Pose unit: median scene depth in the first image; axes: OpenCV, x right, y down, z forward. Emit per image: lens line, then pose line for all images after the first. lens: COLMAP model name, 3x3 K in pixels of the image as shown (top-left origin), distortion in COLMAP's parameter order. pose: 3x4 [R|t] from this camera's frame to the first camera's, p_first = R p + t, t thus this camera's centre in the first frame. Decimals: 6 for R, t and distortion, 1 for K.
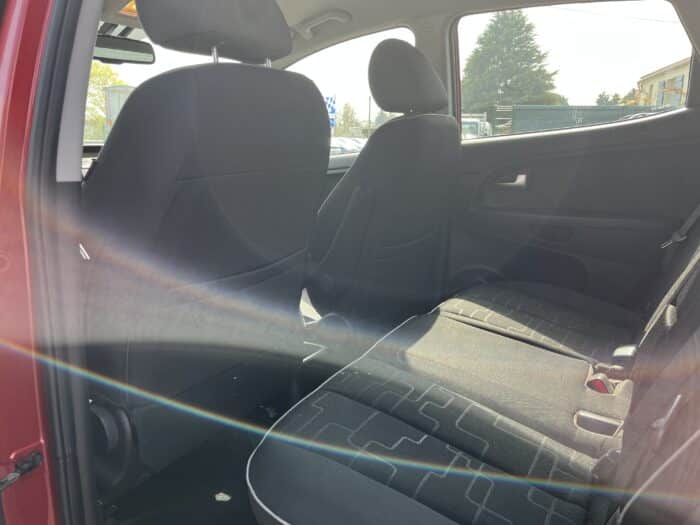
lens RADIAL K [[531.1, 0, 355.3], [0, 531.1, 253.6], [0, 0, 1]] dist [0.064212, -0.094496]
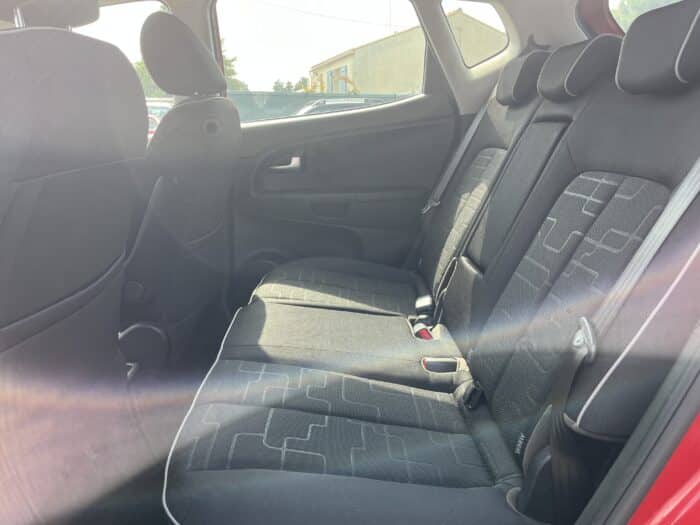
lens RADIAL K [[531.1, 0, 349.2], [0, 531.1, 245.5], [0, 0, 1]] dist [0.064212, -0.094496]
pose [[0.854989, -0.131912, 0.501591, -0.141741], [0.125594, 0.990990, 0.046535, -0.011157], [-0.503210, 0.023210, 0.863853, 0.047388]]
